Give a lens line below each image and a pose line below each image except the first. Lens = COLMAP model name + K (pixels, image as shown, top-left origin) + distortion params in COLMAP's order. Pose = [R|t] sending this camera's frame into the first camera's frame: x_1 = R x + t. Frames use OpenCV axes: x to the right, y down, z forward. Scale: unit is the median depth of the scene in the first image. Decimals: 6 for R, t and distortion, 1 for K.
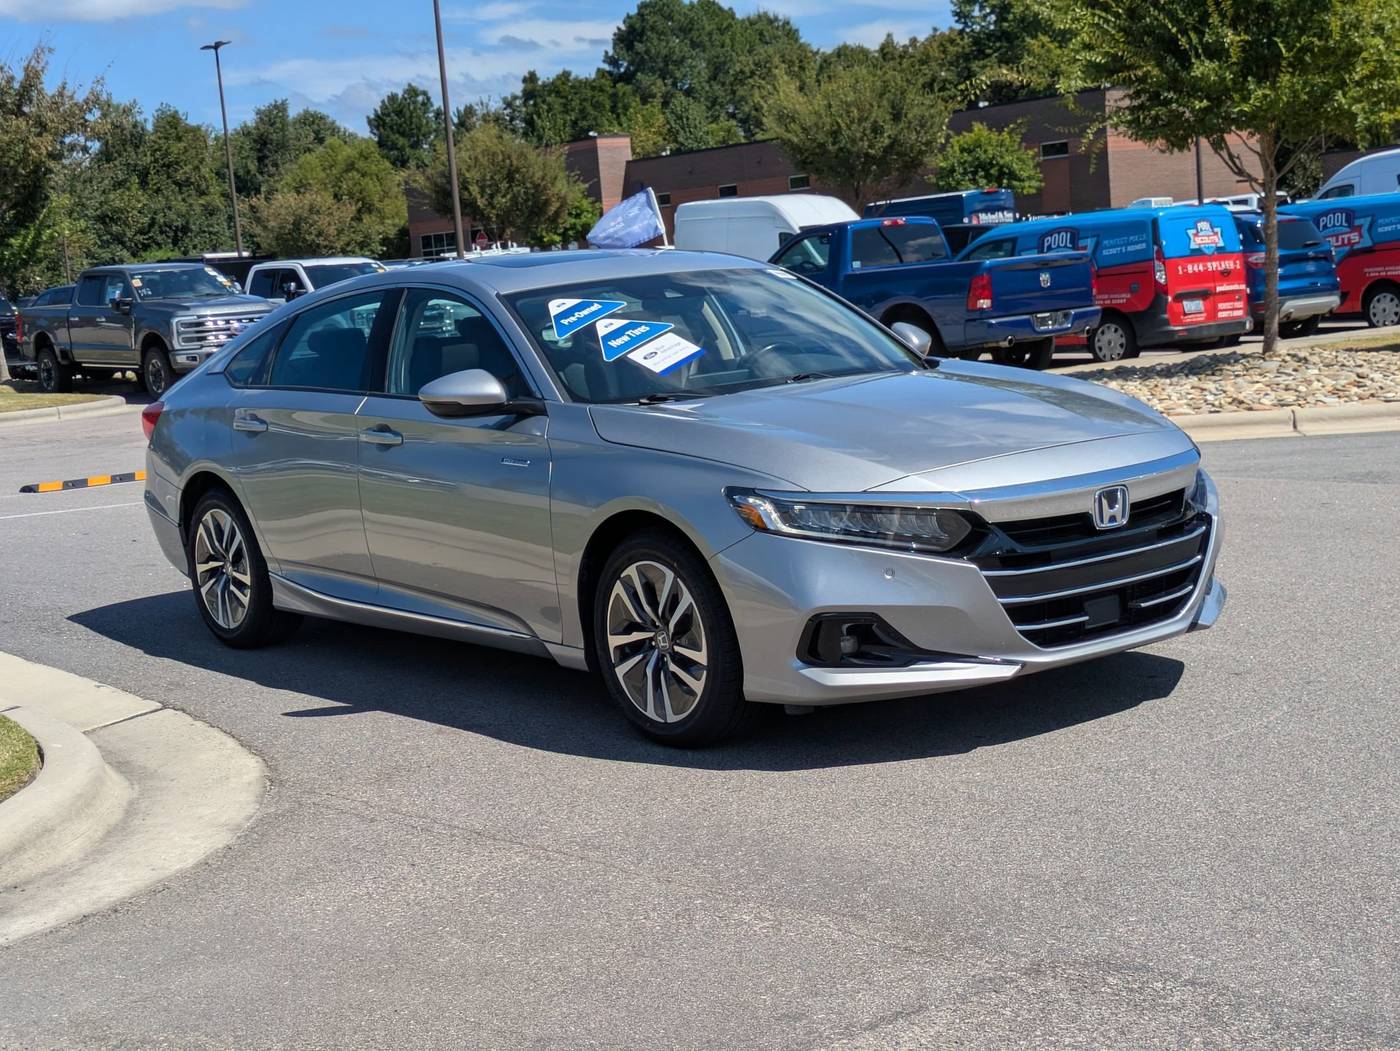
lens RADIAL K [[2141.0, 0, 695.5], [0, 2141.0, 584.0], [0, 0, 1]] dist [0.088336, -0.155788]
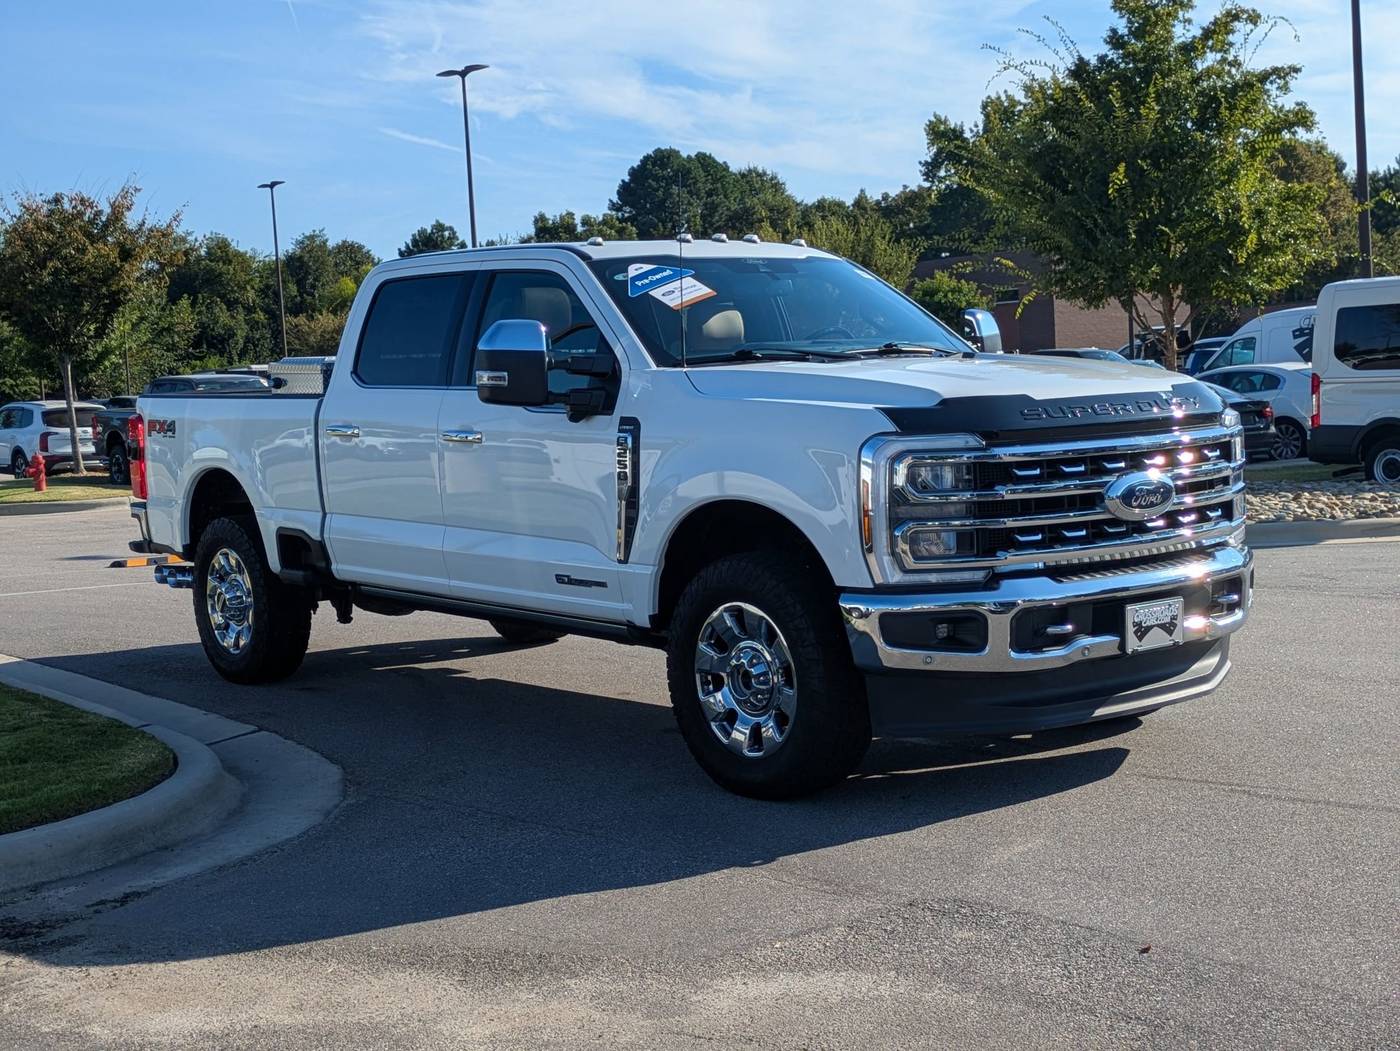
lens RADIAL K [[1960.7, 0, 704.0], [0, 1960.7, 541.5], [0, 0, 1]] dist [0.072487, -0.034838]
pose [[0.999561, 0.027665, 0.010587, 0.000680], [-0.026876, 0.997287, -0.068532, 0.019140], [-0.012455, 0.068218, 0.997593, -0.178640]]
